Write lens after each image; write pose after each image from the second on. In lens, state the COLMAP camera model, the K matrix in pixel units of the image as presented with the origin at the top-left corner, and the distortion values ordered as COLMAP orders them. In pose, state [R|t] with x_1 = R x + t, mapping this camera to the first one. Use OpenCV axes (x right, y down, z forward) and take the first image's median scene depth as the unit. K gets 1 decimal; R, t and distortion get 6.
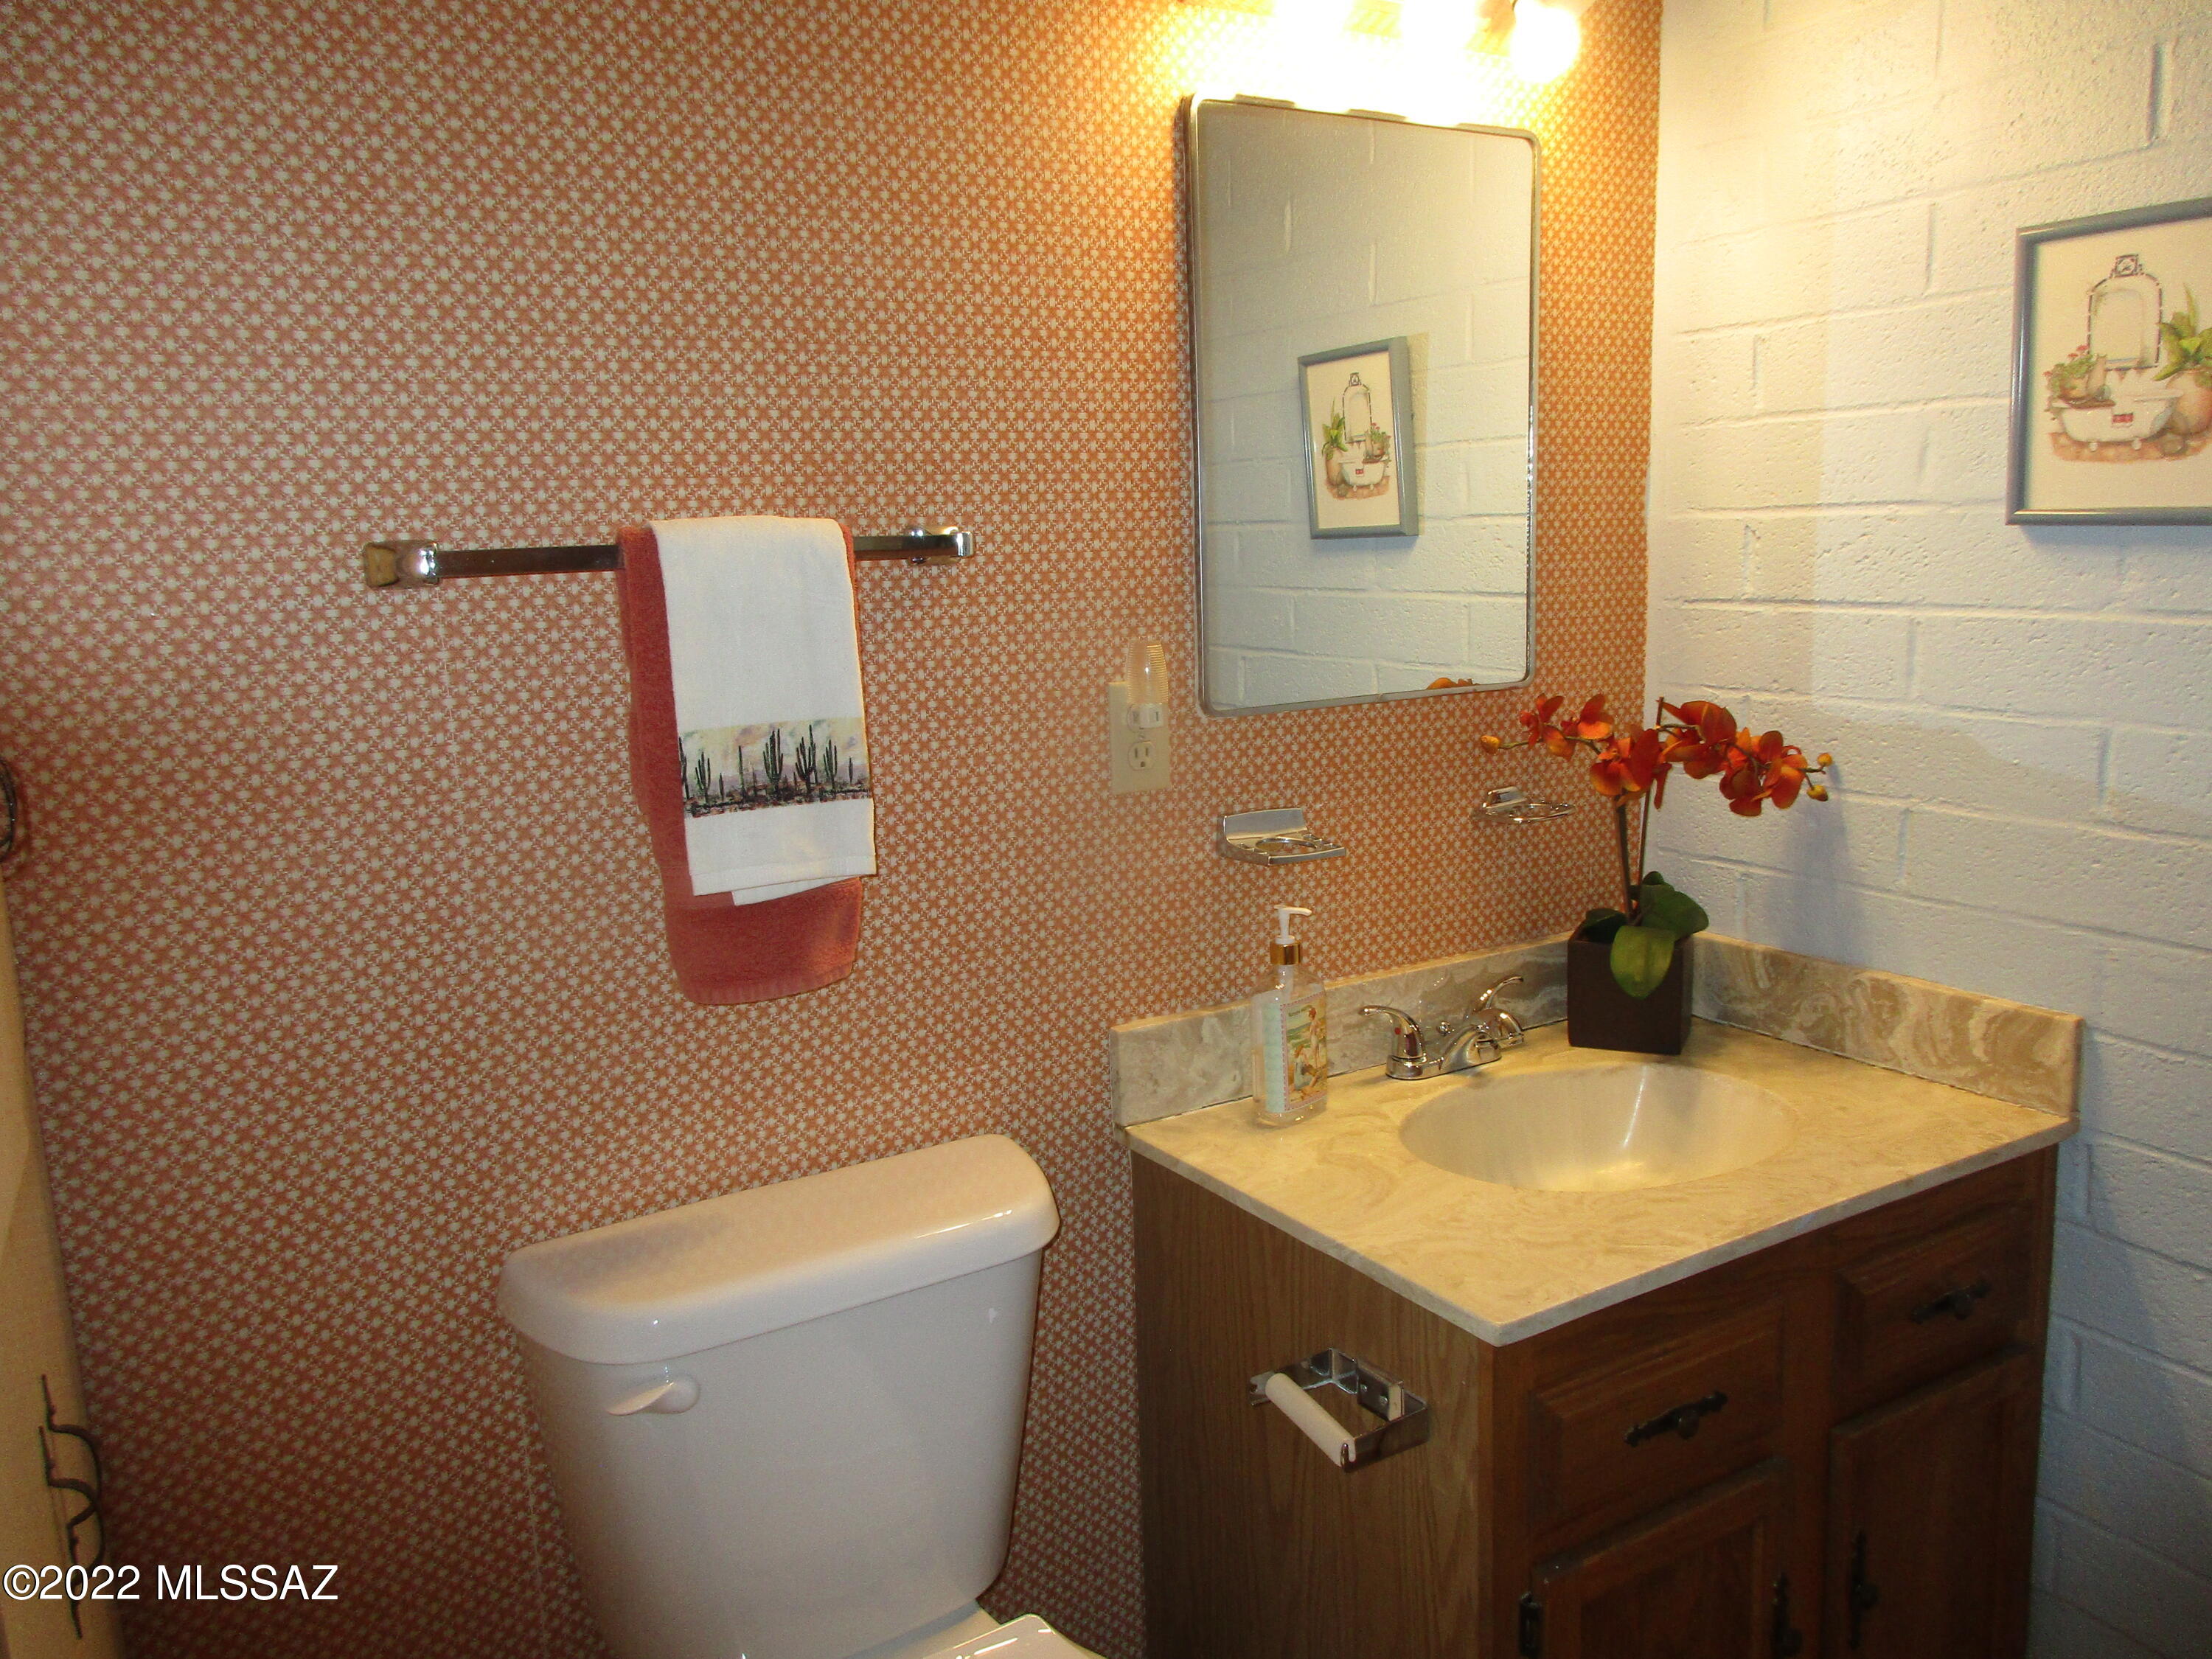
lens RADIAL K [[1660.2, 0, 1098.4], [0, 1660.2, 822.9], [0, 0, 1]] dist [0.020022, -0.025339]
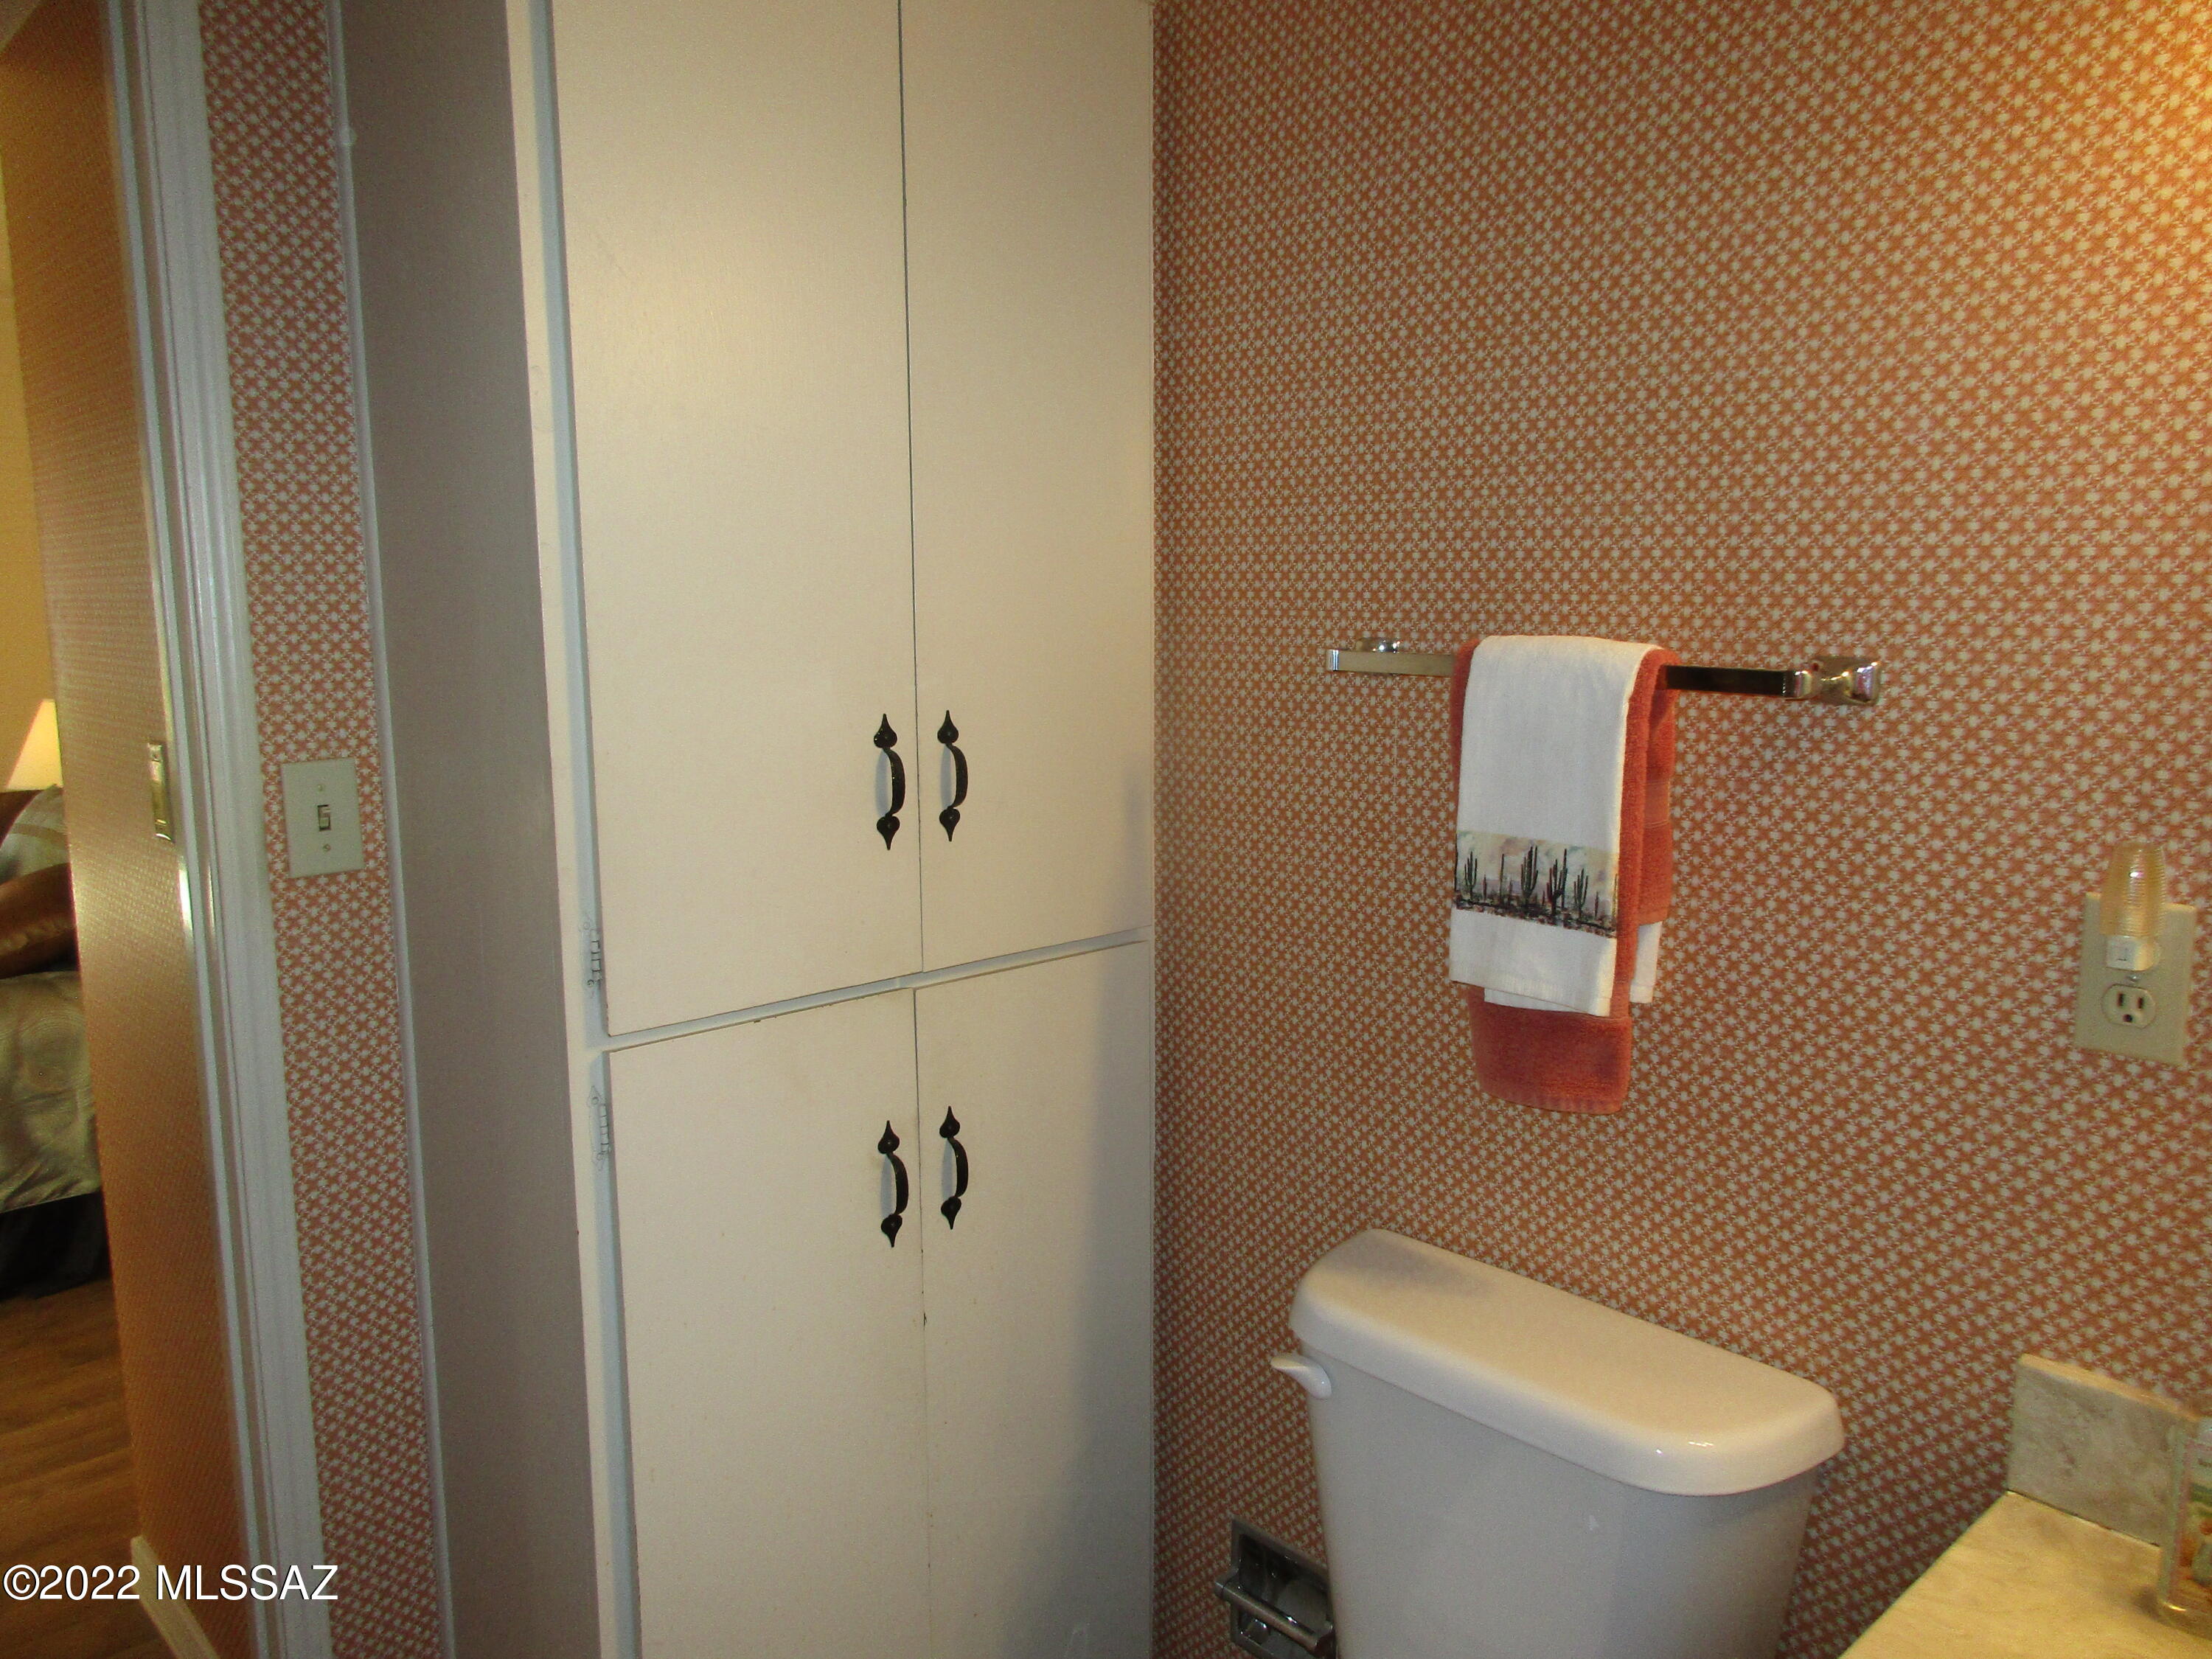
lens RADIAL K [[1660.2, 0, 1098.4], [0, 1660.2, 822.9], [0, 0, 1]] dist [0.020022, -0.025339]
pose [[0.208749, 0.181983, -0.960888, 0.717073], [-0.179889, 0.972914, 0.145181, -0.167753], [0.961282, 0.142547, 0.235832, 0.494725]]
